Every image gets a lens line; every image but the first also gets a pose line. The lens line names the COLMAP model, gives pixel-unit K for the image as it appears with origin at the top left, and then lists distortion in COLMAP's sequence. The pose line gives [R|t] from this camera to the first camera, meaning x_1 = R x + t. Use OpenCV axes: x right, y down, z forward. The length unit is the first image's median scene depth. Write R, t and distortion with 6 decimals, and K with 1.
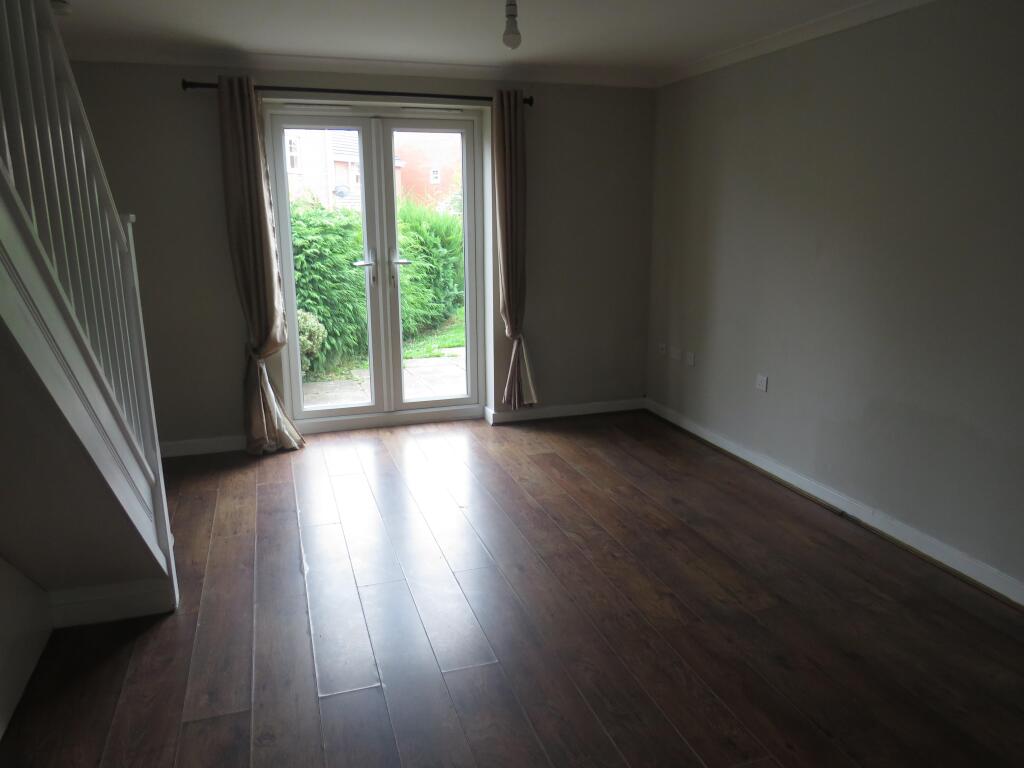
lens RADIAL K [[724.3, 0, 512.0], [0, 724.3, 384.0], [0, 0, 1]] dist [-0.025548, 0.010034]
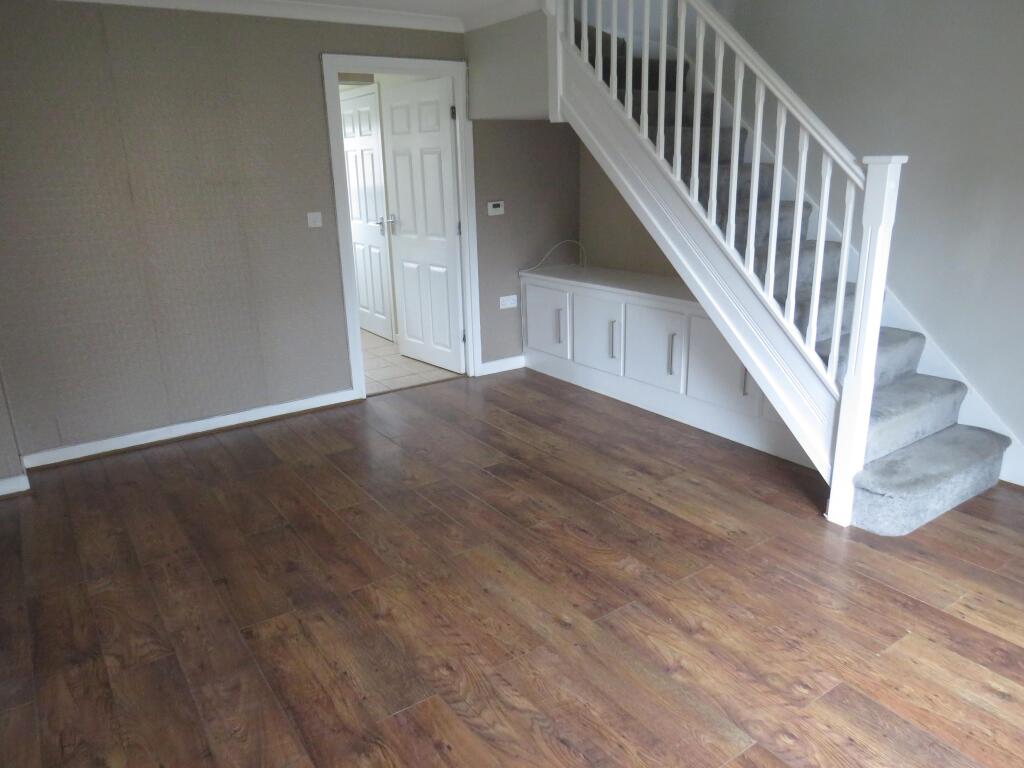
lens RADIAL K [[724.3, 0, 512.0], [0, 724.3, 384.0], [0, 0, 1]] dist [-0.025548, 0.010034]
pose [[-0.958391, 0.101550, -0.266785, 0.265055], [-0.048318, 0.863389, 0.502220, -0.391130], [0.281340, 0.494213, -0.822558, 1.603305]]
